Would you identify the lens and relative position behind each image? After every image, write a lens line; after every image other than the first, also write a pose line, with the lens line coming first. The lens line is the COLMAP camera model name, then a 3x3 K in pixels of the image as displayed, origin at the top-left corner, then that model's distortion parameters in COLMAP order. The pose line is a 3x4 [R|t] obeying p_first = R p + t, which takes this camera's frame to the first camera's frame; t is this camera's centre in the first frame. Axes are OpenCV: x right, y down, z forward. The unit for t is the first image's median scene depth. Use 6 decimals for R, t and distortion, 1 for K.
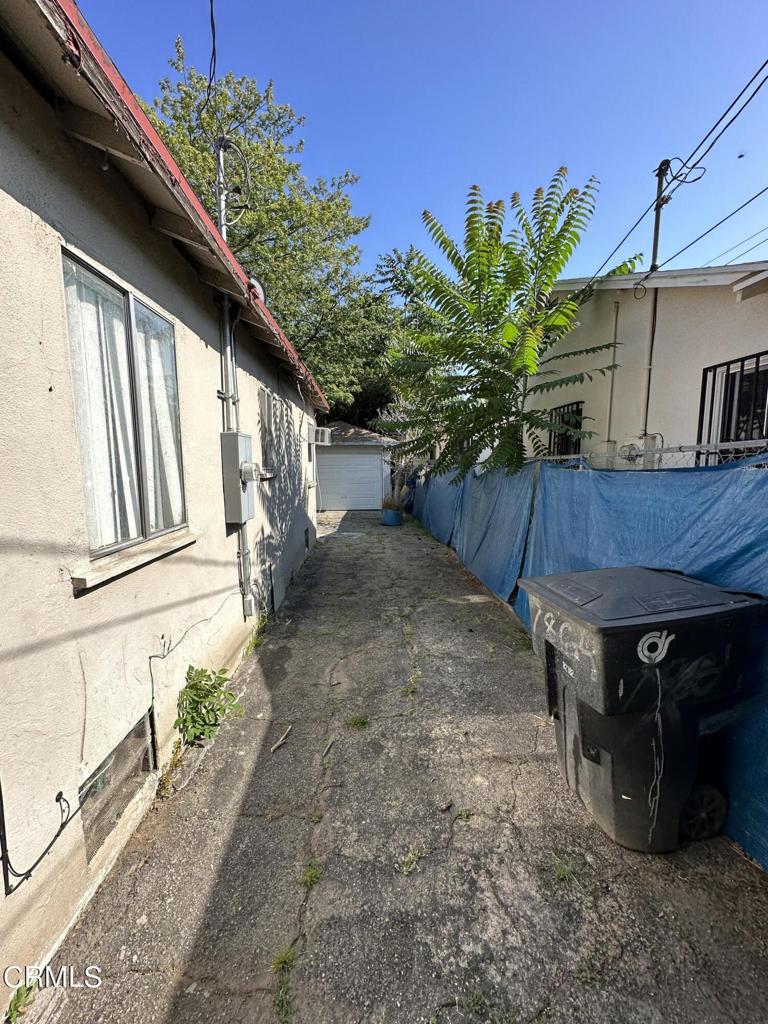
lens RADIAL K [[408.0, 0, 385.0], [0, 408.0, 512.3], [0, 0, 1]] dist [-0.002220, 0.000710]
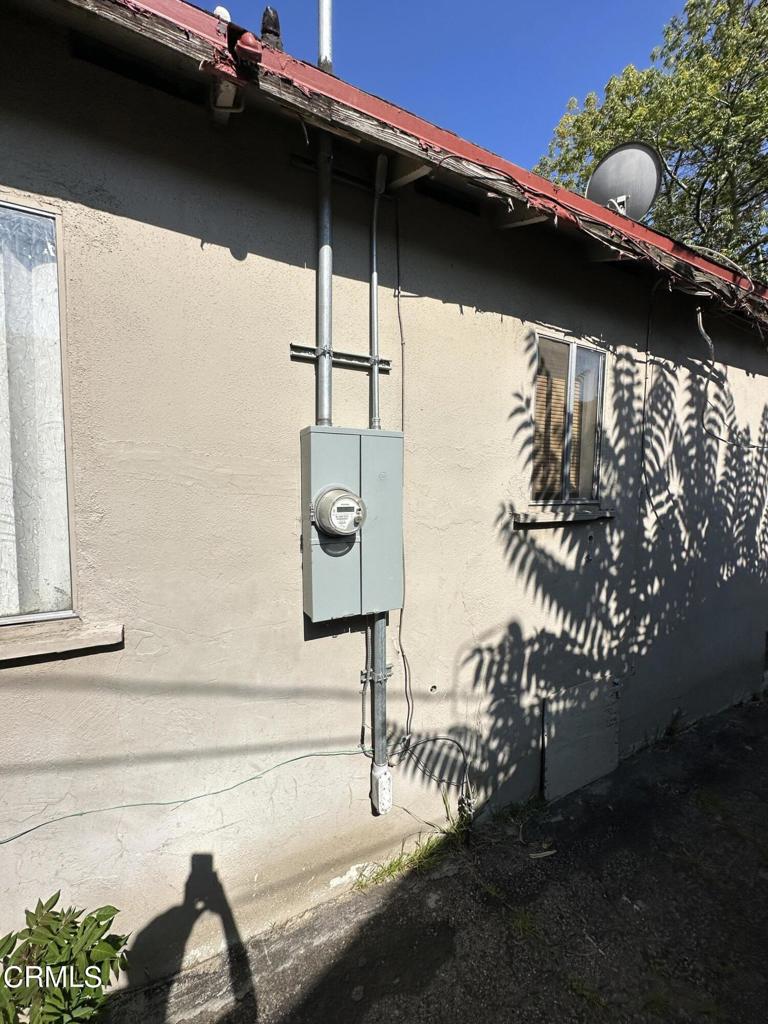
lens RADIAL K [[408.0, 0, 381.7], [0, 408.0, 512.9], [0, 0, 1]] dist [-0.002220, 0.000710]
pose [[0.417514, 0.068852, -0.906058, 0.059769], [-0.118816, 0.992701, 0.020686, -0.078291], [0.900869, 0.099018, 0.422647, 0.589497]]
